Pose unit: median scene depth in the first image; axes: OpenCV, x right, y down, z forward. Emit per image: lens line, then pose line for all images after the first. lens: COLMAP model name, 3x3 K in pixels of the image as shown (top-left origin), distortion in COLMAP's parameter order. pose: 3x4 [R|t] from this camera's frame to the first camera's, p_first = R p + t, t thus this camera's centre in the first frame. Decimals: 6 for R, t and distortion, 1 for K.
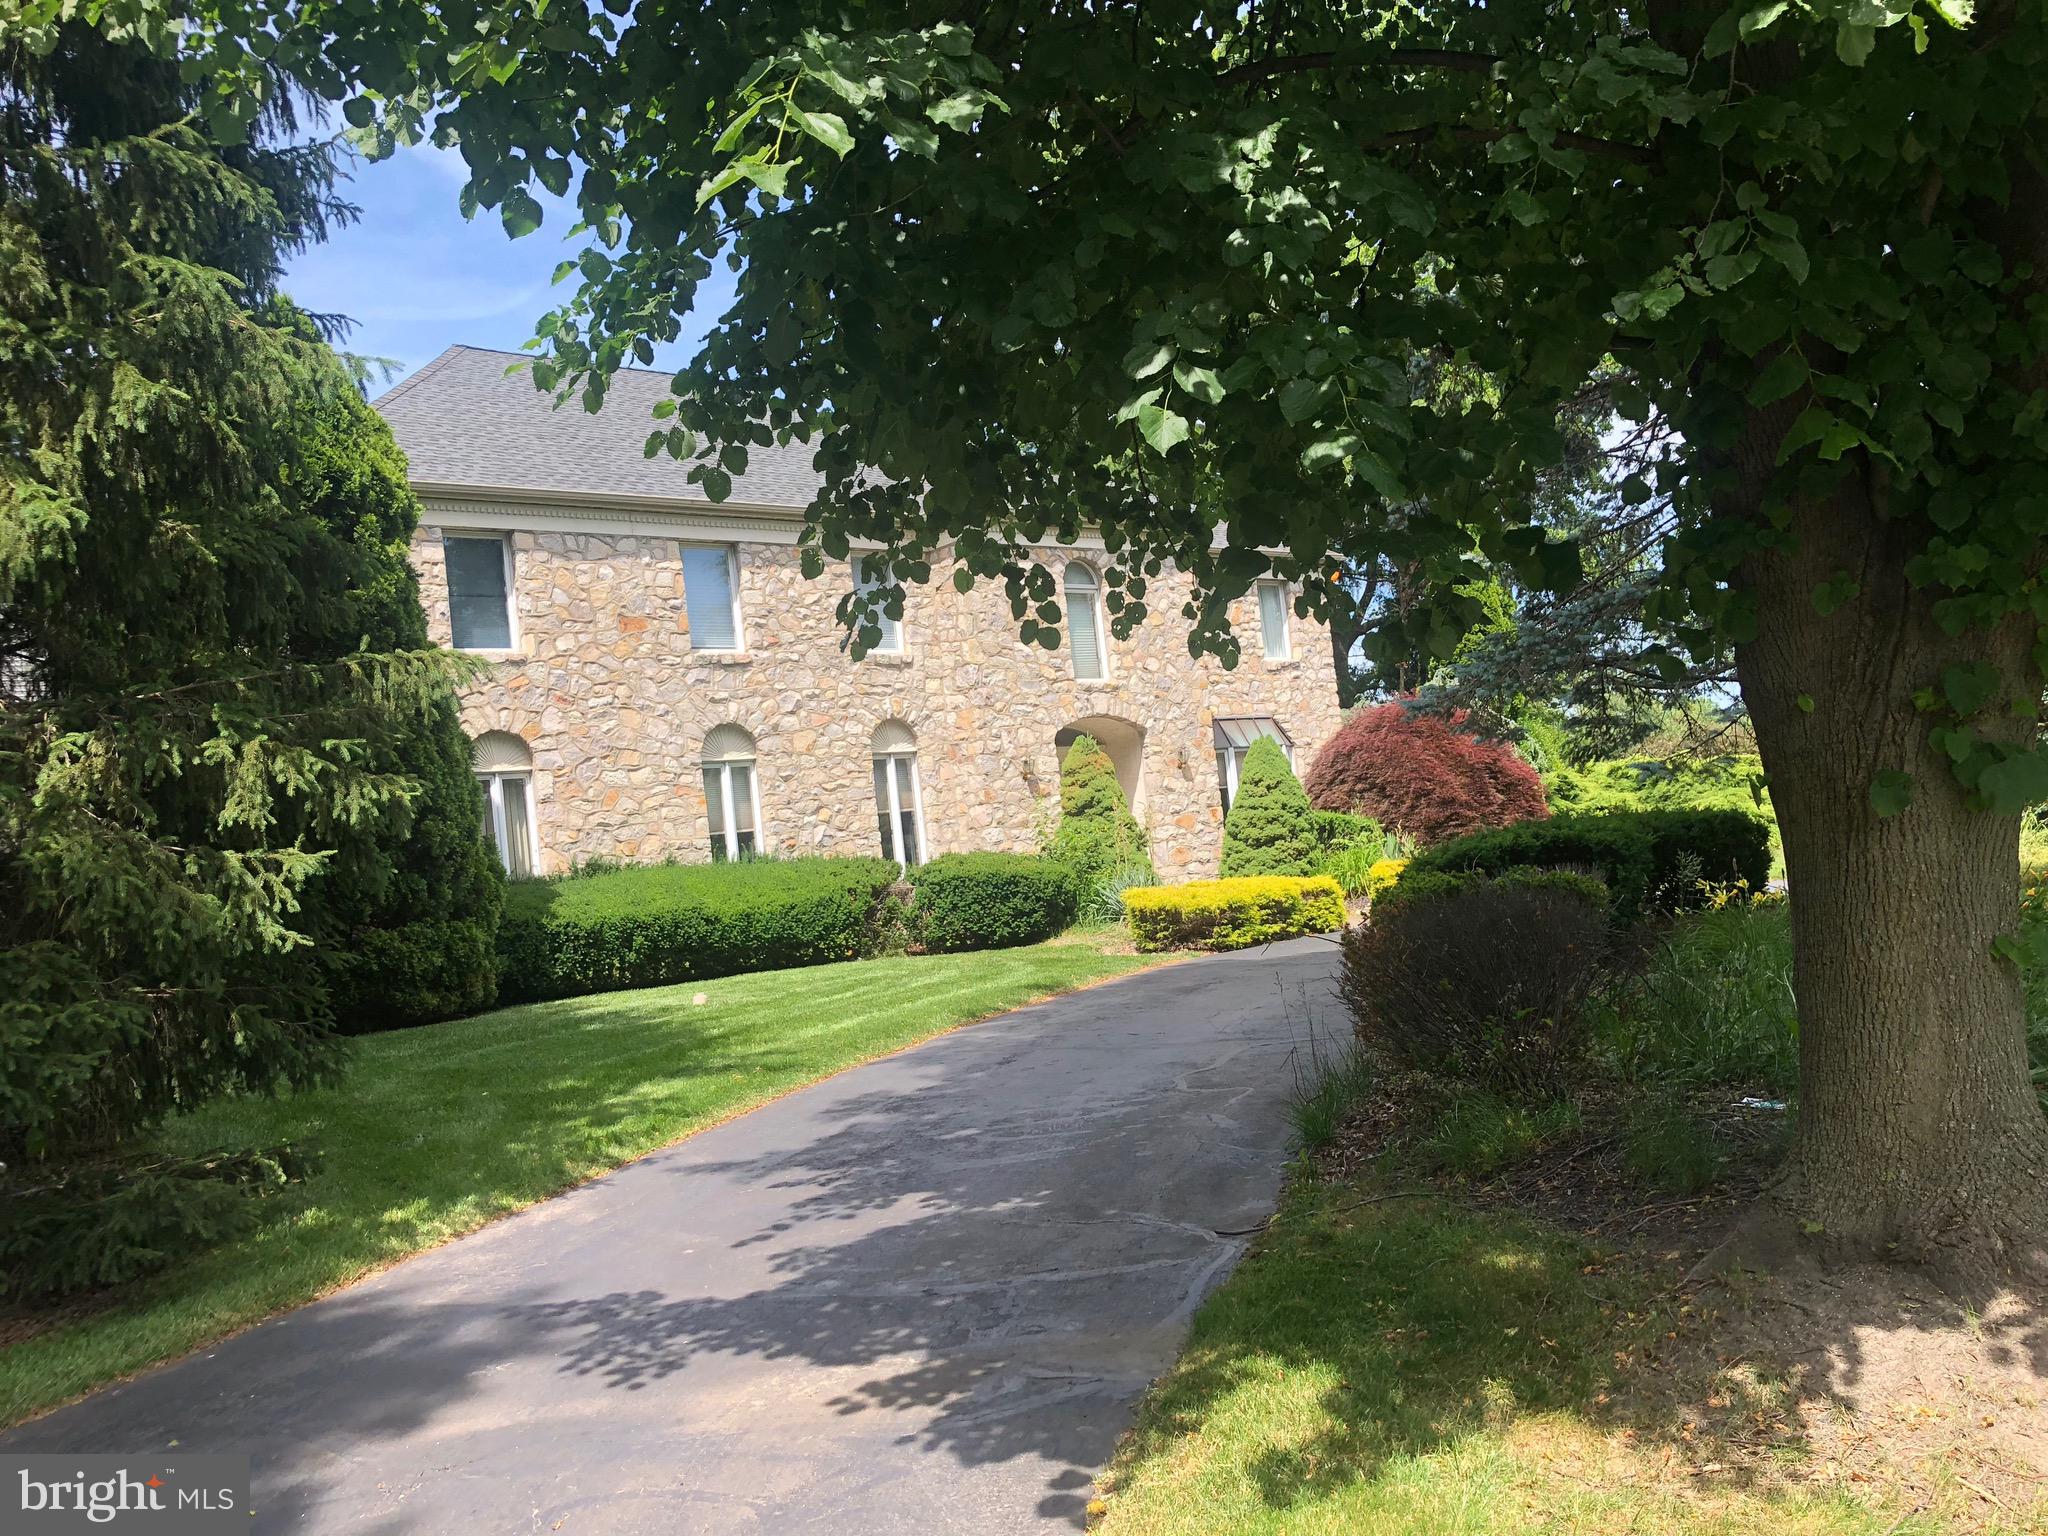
lens RADIAL K [[1633.7, 0, 1027.6], [0, 1633.7, 795.5], [0, 0, 1]] dist [0.057332, -0.001813]
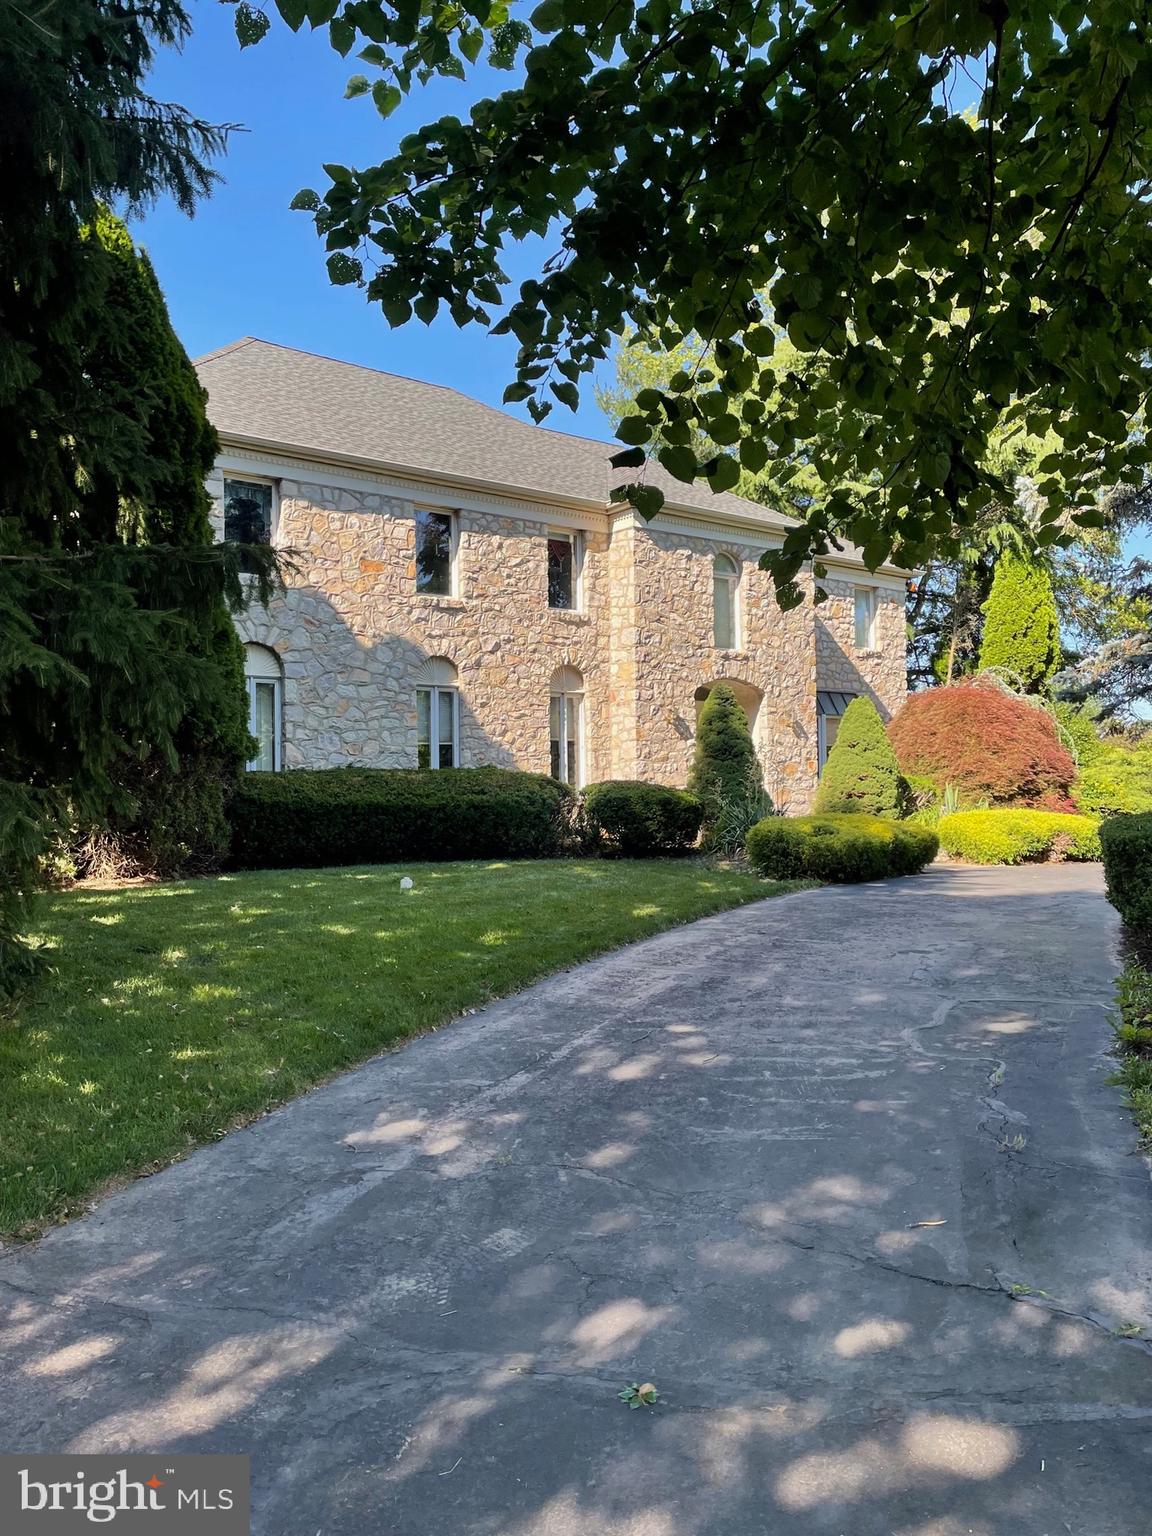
lens RADIAL K [[1151.0, 0, 576.0], [0, 1151.0, 768.0], [0, 0, 1]] dist [0.116791, -0.151635]
pose [[0.995005, 0.095246, -0.029879, -0.045410], [-0.094395, 0.995121, 0.028713, 0.005405], [0.032468, -0.025749, 0.999141, 0.127548]]
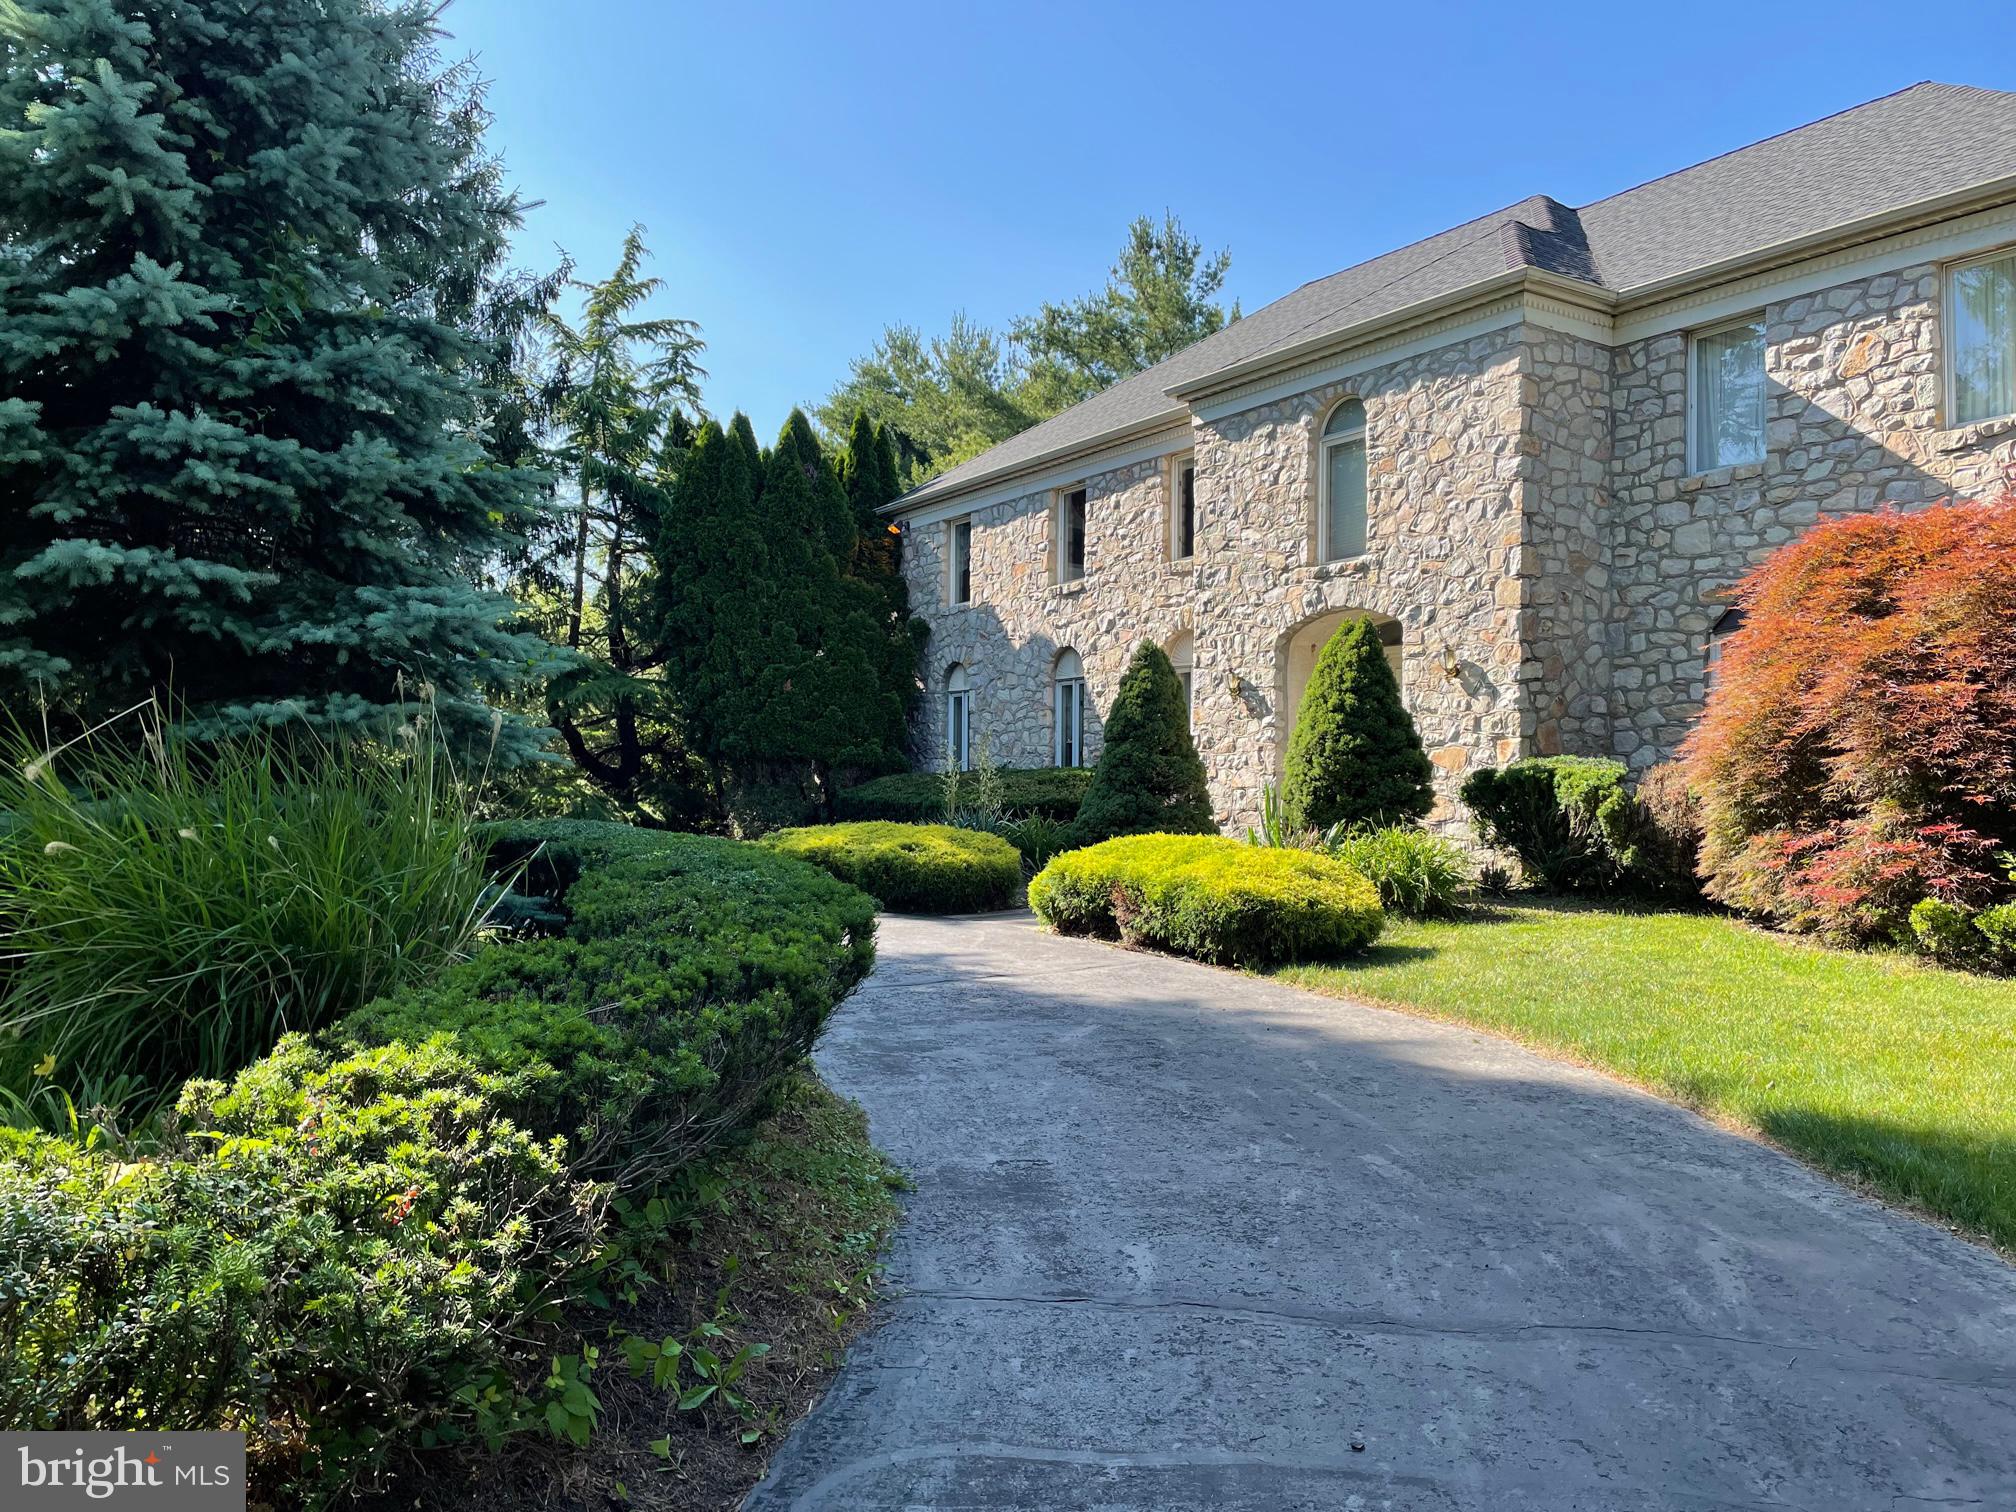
lens RADIAL K [[1510.7, 0, 1001.3], [0, 1510.7, 763.5], [0, 0, 1]] dist [0.116791, -0.151635]
pose [[-0.109850, 0.079202, -0.990788, 0.842673], [0.043246, 0.996257, 0.074845, -0.041735], [0.993007, -0.034625, -0.112864, 1.035468]]
